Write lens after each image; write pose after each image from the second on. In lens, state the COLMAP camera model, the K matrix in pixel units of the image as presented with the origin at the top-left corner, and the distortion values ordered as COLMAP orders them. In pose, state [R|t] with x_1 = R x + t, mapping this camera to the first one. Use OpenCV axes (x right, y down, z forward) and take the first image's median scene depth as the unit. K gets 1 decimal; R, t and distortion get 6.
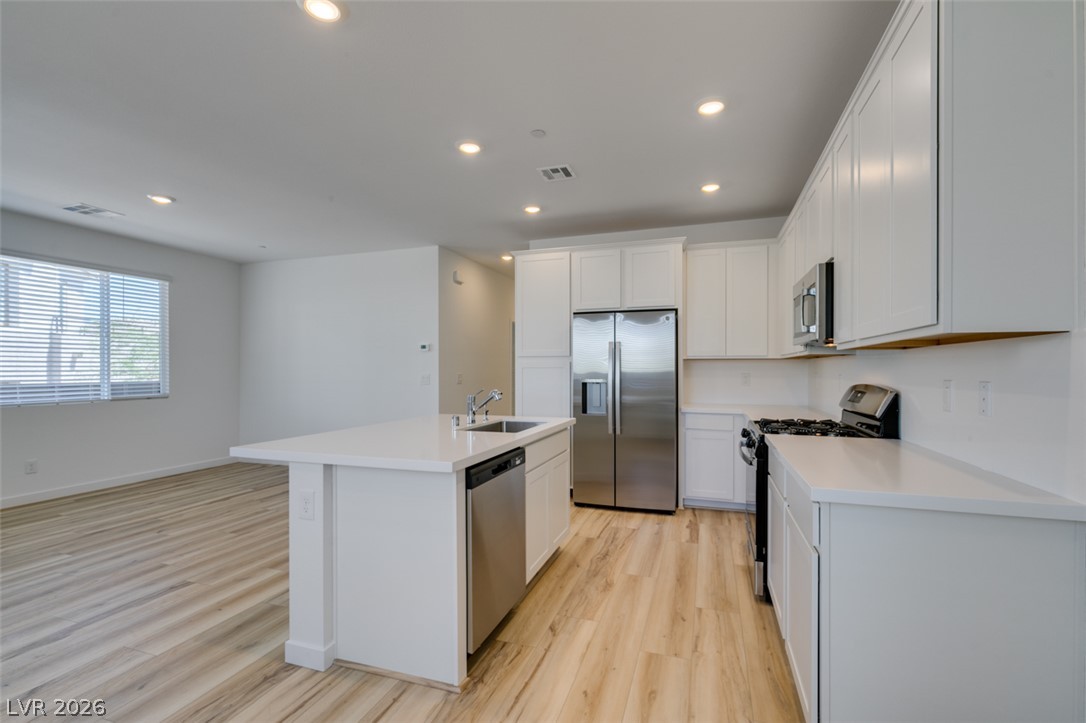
lens RADIAL K [[486.9, 0, 536.3], [0, 486.9, 368.4], [0, 0, 1]] dist [0.003437, -0.001958]
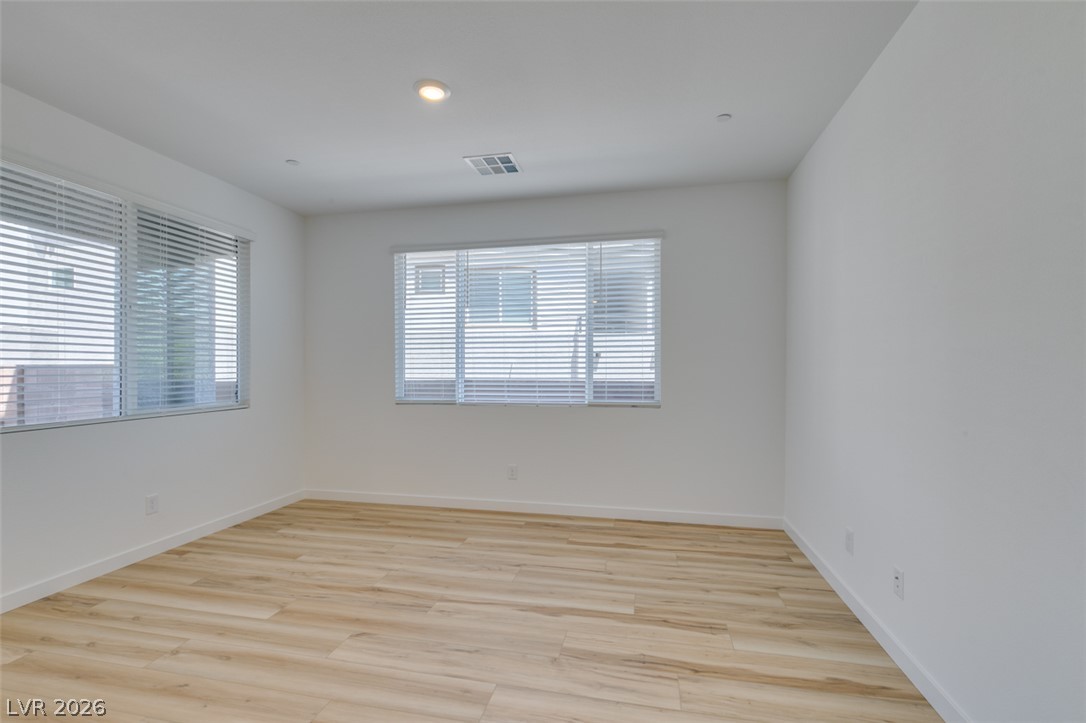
lens RADIAL K [[486.9, 0, 546.0], [0, 486.9, 364.4], [0, 0, 1]] dist [0.003437, -0.001958]
pose [[0.123646, -0.001808, -0.992325, -0.141948], [0.002340, 0.999996, -0.001530, 0.000889], [0.992324, -0.002133, 0.123649, 1.139083]]
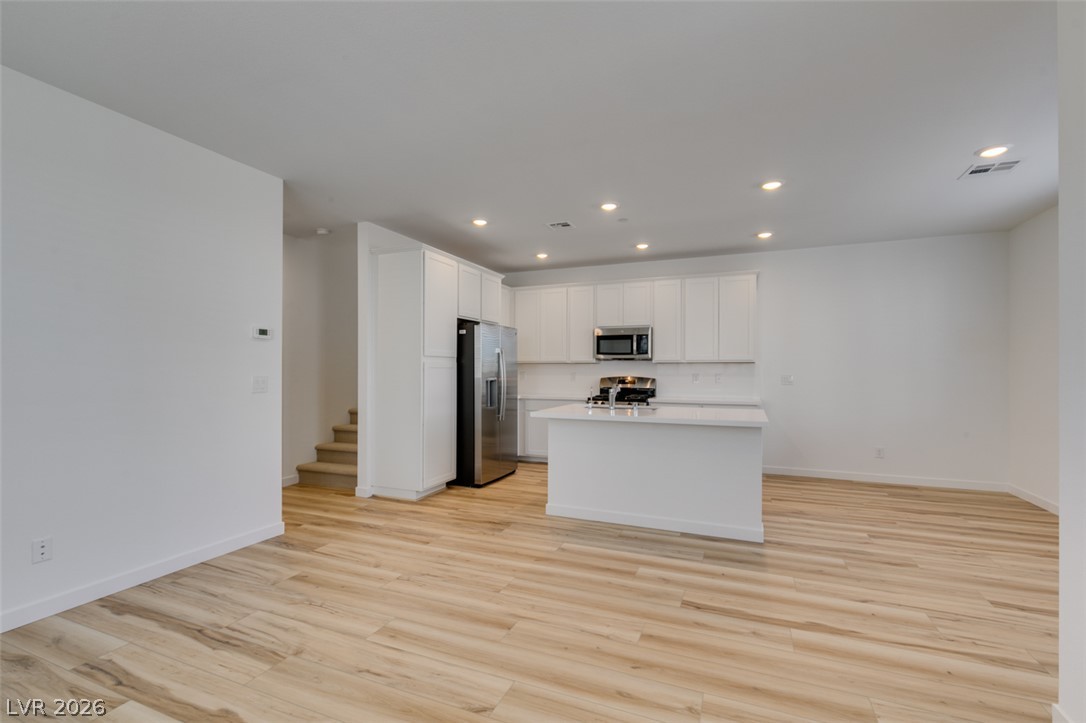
lens RADIAL K [[486.9, 0, 540.6], [0, 486.9, 364.2], [0, 0, 1]] dist [0.003437, -0.001958]
pose [[0.066782, 0.014299, 0.997665, -1.226915], [-0.005632, 0.999887, -0.013953, 0.005277], [-0.997752, -0.004687, 0.066855, 0.900934]]
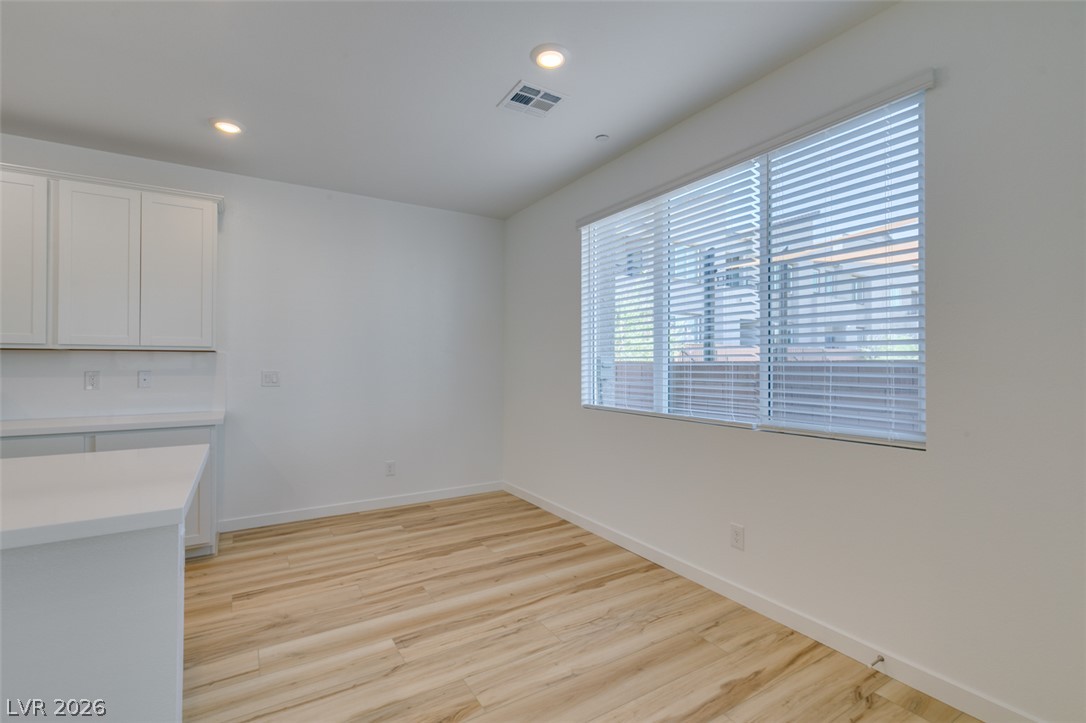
lens RADIAL K [[486.9, 0, 542.7], [0, 486.9, 361.8], [0, 0, 1]] dist [0.003437, -0.001958]
pose [[-0.775084, 0.005722, 0.631832, -0.716609], [0.000375, 0.999963, -0.008595, 0.002459], [-0.631858, -0.006425, -0.775058, 0.653753]]
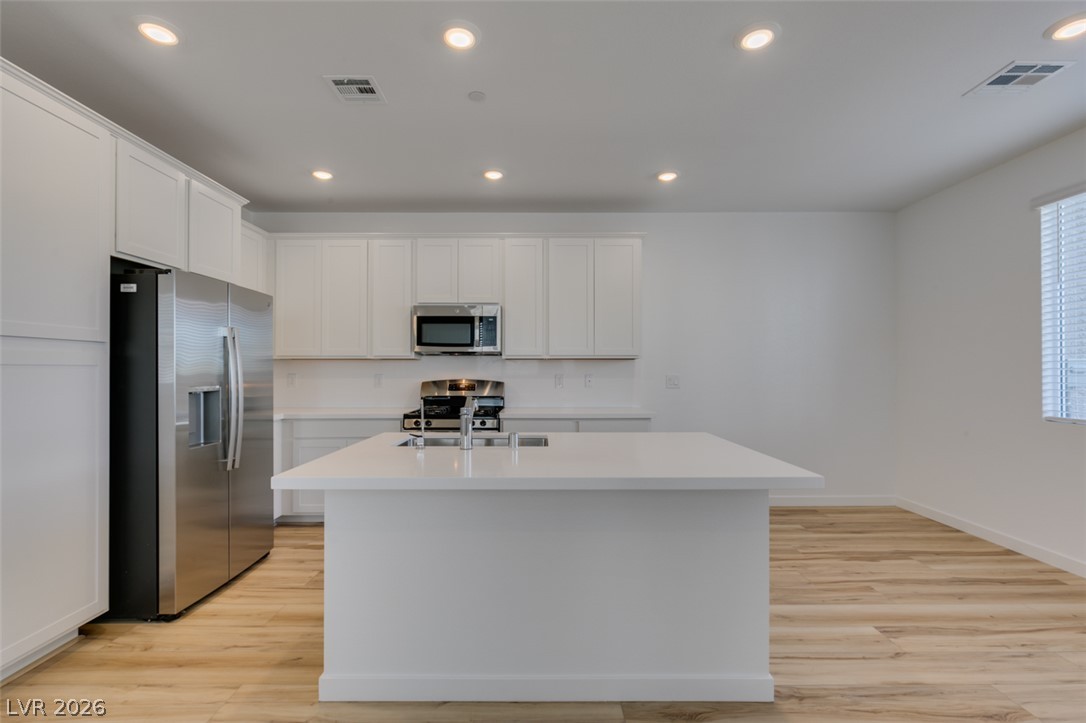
lens RADIAL K [[486.9, 0, 543.2], [0, 486.9, 365.5], [0, 0, 1]] dist [0.003437, -0.001958]
pose [[-0.331164, 0.010941, 0.943510, -0.657461], [-0.000319, 0.999931, -0.011707, 0.003957], [-0.943573, -0.004178, -0.331138, 0.913492]]
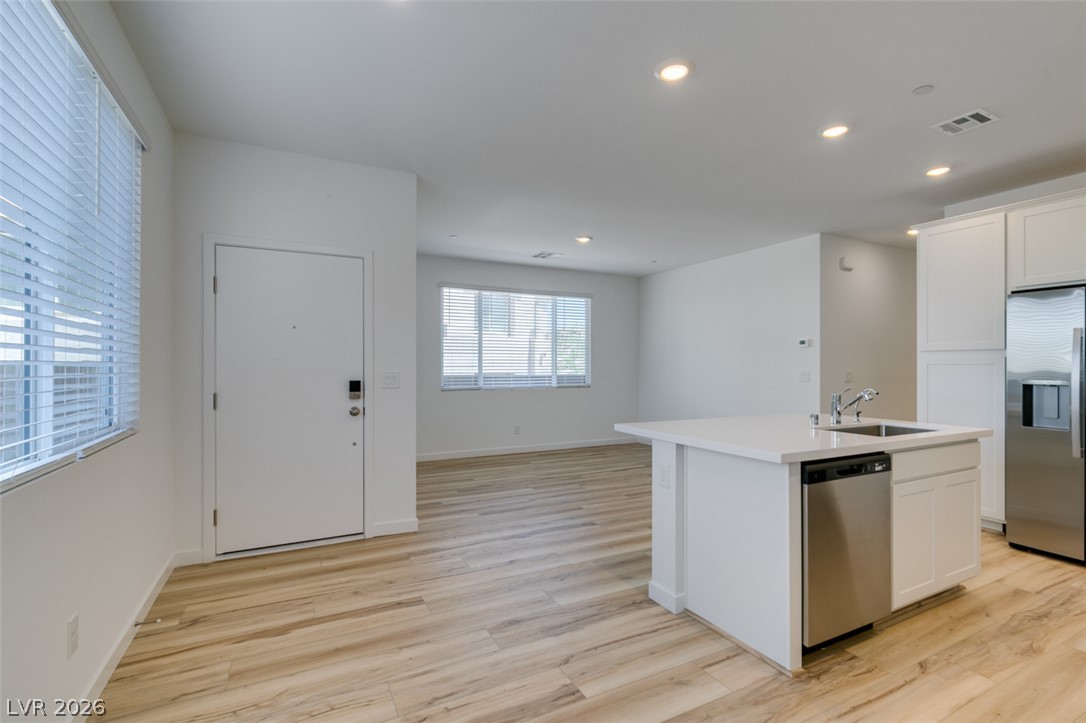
lens RADIAL K [[486.9, 0, 544.7], [0, 486.9, 364.5], [0, 0, 1]] dist [0.003437, -0.001958]
pose [[0.726732, 0.001141, -0.686921, 0.085132], [-0.001884, 0.999998, -0.000332, -0.000046], [0.686919, 0.001536, 0.726732, -0.056988]]
